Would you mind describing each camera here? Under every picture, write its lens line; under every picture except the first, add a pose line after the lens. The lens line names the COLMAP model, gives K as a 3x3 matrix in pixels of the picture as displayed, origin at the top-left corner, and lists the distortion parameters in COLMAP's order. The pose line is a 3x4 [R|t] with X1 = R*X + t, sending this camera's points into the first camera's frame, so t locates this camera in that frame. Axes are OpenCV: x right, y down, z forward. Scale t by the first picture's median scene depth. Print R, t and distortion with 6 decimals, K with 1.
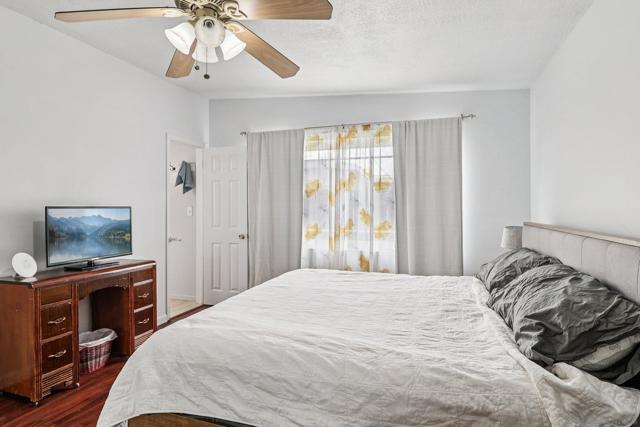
lens RADIAL K [[343.6, 0, 322.5], [0, 343.6, 212.8], [0, 0, 1]] dist [0.006017, -0.012712]
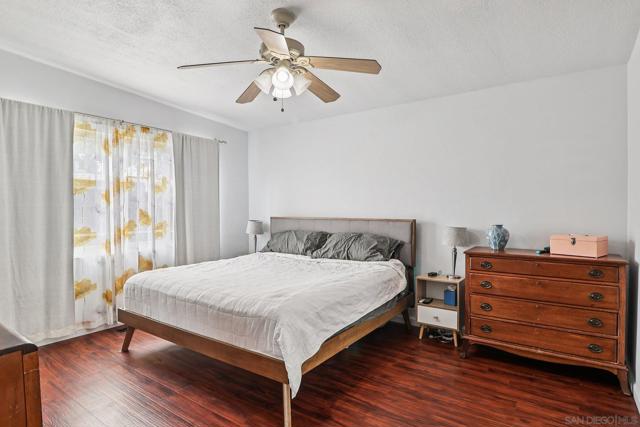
lens RADIAL K [[343.6, 0, 324.9], [0, 343.6, 211.7], [0, 0, 1]] dist [0.006017, -0.012712]
pose [[0.266124, -0.013133, 0.963849, -0.714813], [0.011153, 0.999882, 0.010545, -0.009377], [-0.963874, 0.007943, 0.266239, 0.213013]]
